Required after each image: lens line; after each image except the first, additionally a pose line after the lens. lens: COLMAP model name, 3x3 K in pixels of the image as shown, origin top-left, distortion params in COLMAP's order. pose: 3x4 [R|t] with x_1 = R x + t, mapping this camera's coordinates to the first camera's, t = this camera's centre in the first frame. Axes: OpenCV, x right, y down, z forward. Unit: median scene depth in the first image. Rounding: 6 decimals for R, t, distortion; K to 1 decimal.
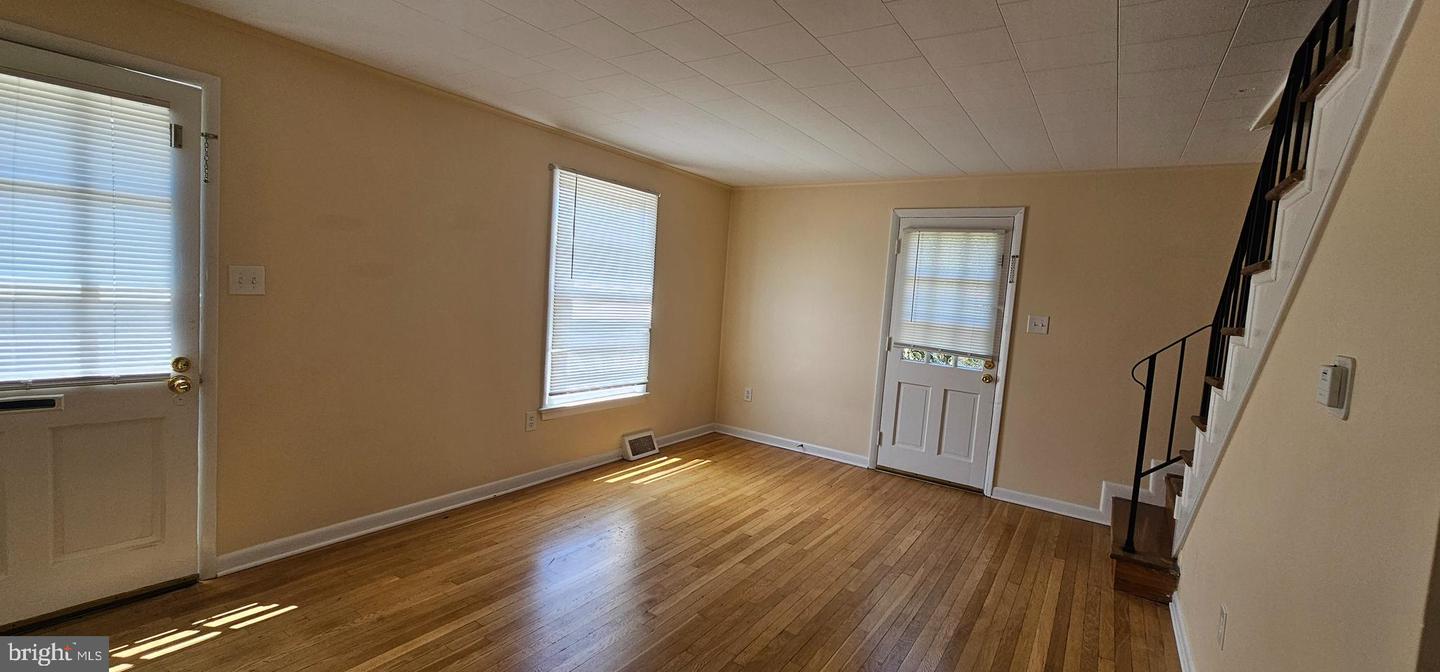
lens RADIAL K [[591.4, 0, 714.6], [0, 591.4, 333.6], [0, 0, 1]] dist [0.001406, 0.000028]
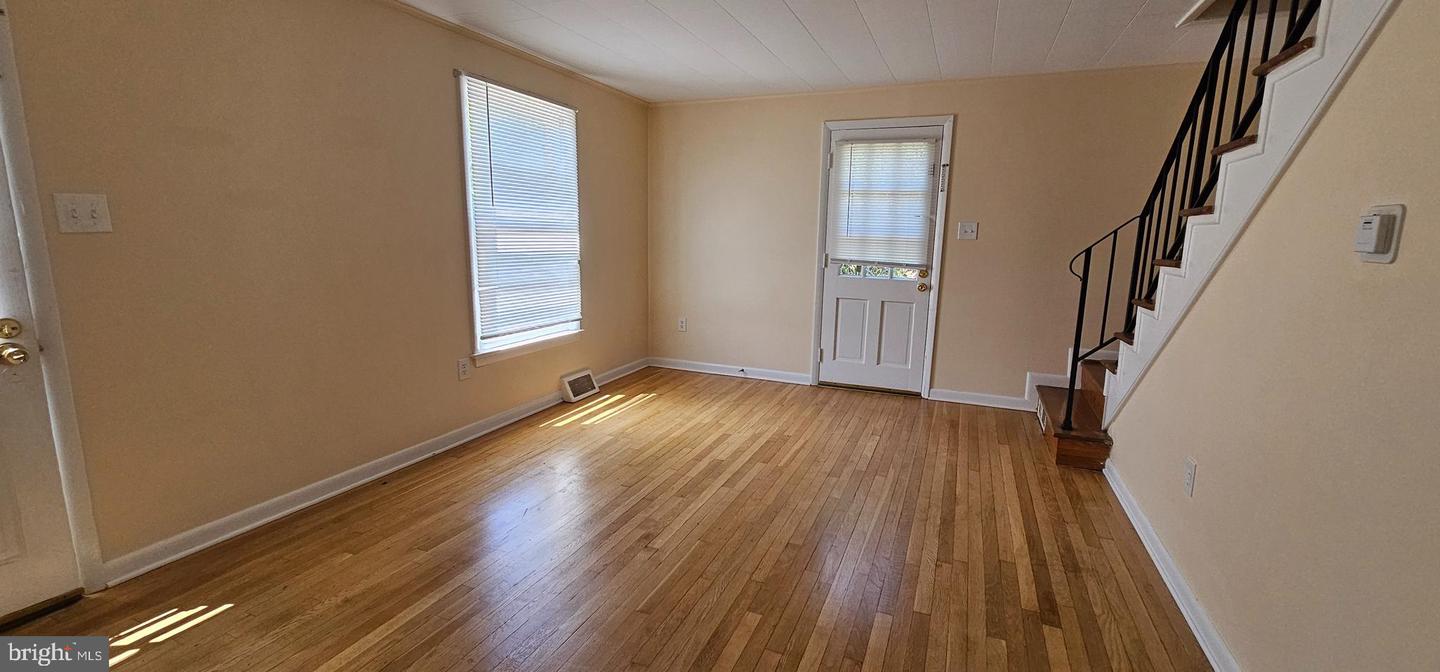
lens RADIAL K [[595.0, 0, 720.0], [0, 595.0, 336.0], [0, 0, 1]] dist [0.001518, 0.000364]
pose [[0.977886, -0.085674, 0.190785, -0.099196], [0.064691, 0.991415, 0.113627, 0.021119], [-0.198882, -0.098772, 0.975033, 0.049143]]
